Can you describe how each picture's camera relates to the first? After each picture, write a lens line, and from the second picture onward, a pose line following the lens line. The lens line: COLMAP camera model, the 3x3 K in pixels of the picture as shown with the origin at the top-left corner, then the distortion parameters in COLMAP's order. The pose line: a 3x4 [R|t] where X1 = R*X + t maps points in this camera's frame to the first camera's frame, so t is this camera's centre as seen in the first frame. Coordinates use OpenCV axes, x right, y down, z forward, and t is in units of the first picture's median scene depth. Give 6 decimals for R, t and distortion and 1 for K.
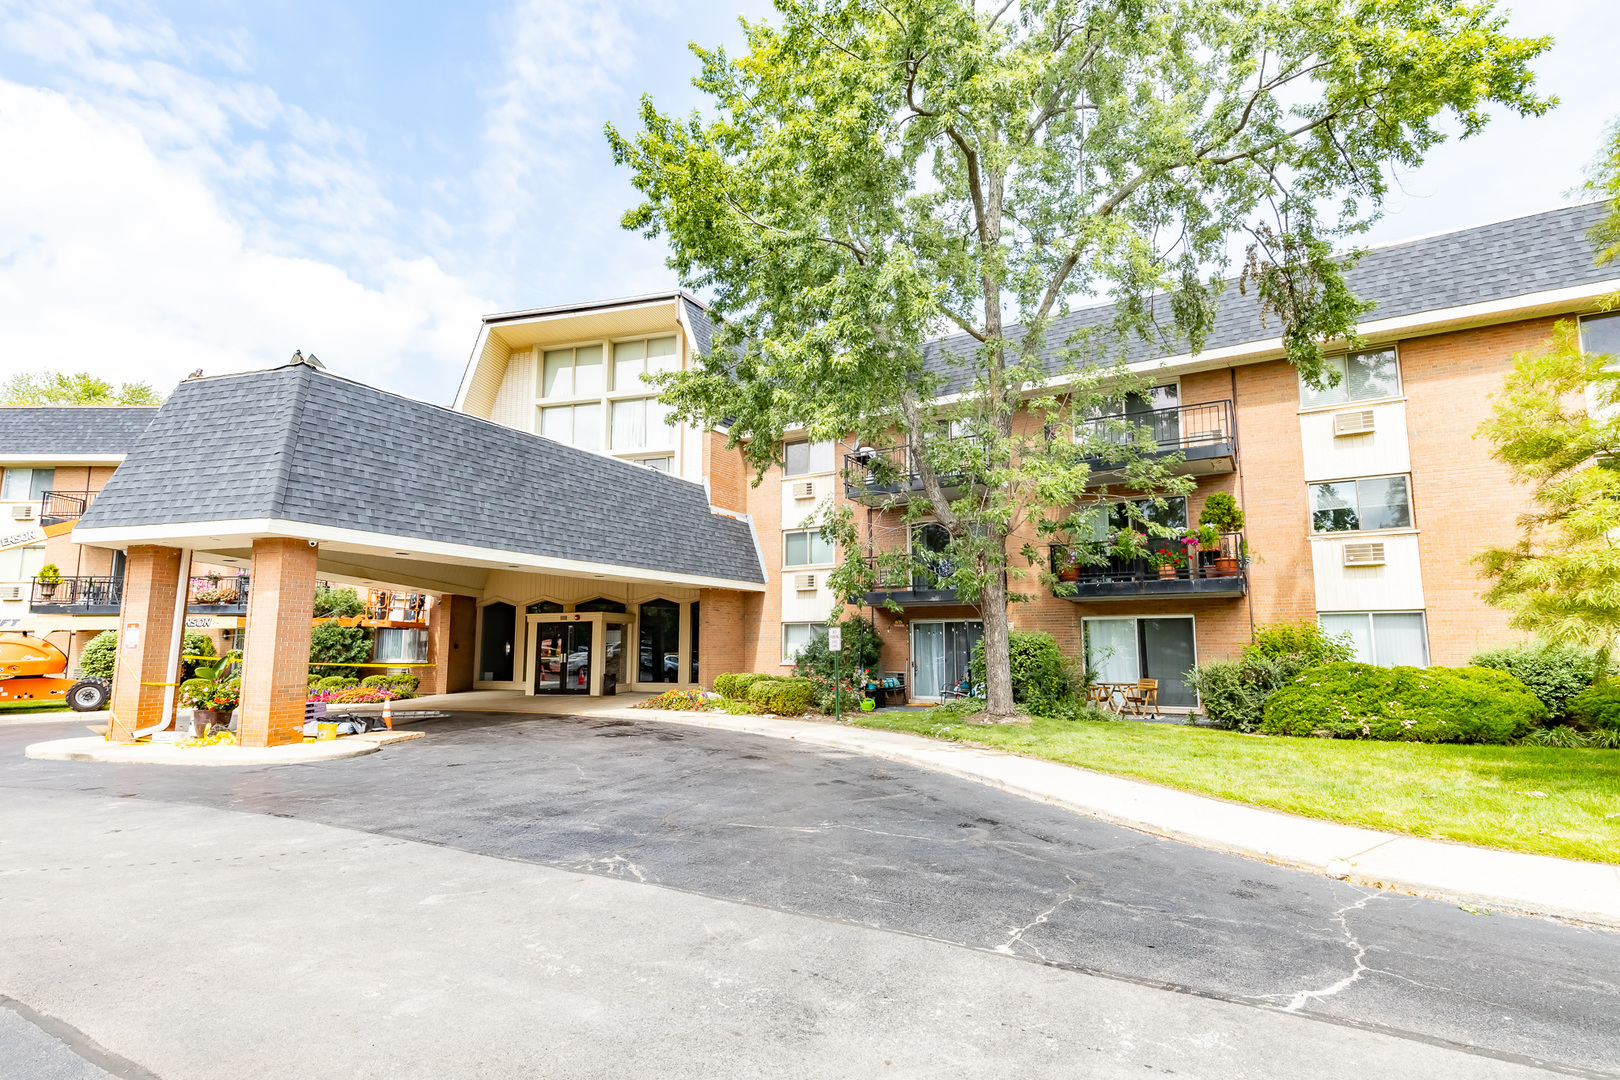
lens RADIAL K [[796.8, 0, 810.0], [0, 796.8, 540.0], [0, 0, 1]] dist [0.000029, -0.000109]
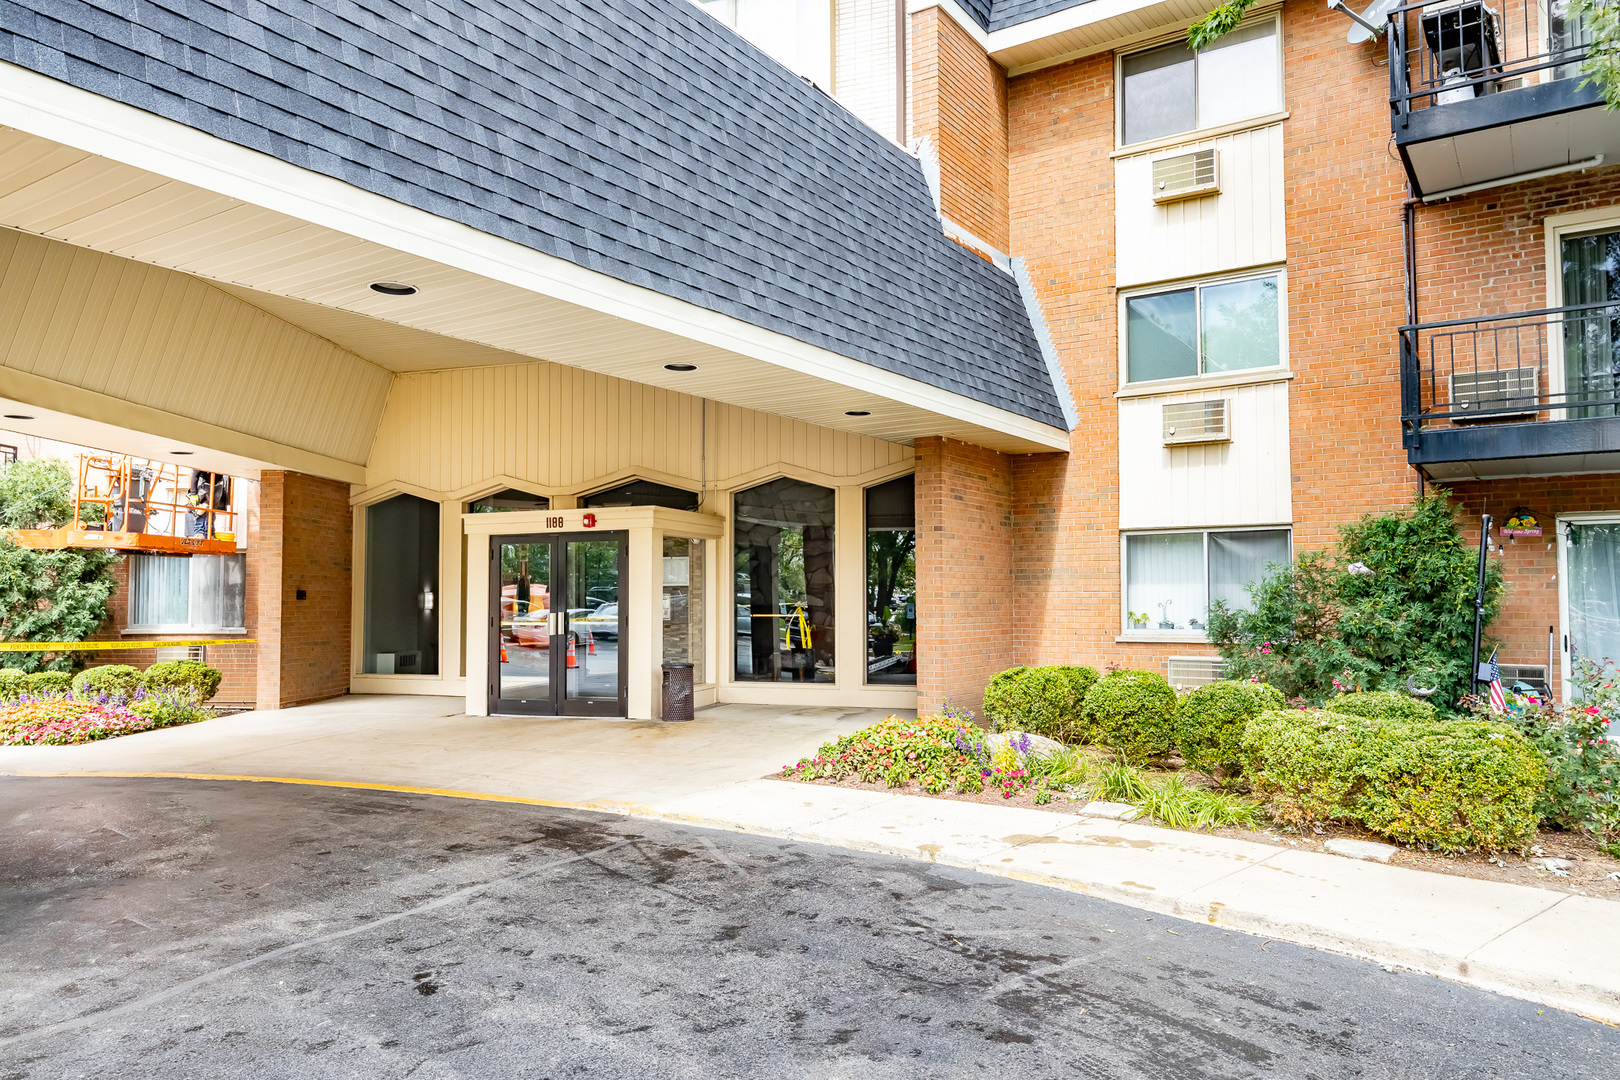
lens RADIAL K [[1134.3, 0, 810.0], [0, 1134.3, 540.0], [0, 0, 1]] dist [-0.002849, -0.000528]
pose [[0.998520, -0.004306, -0.054214, -0.151216], [0.008631, 0.996774, 0.079791, 0.062235], [0.053696, -0.080141, 0.995336, 0.442759]]
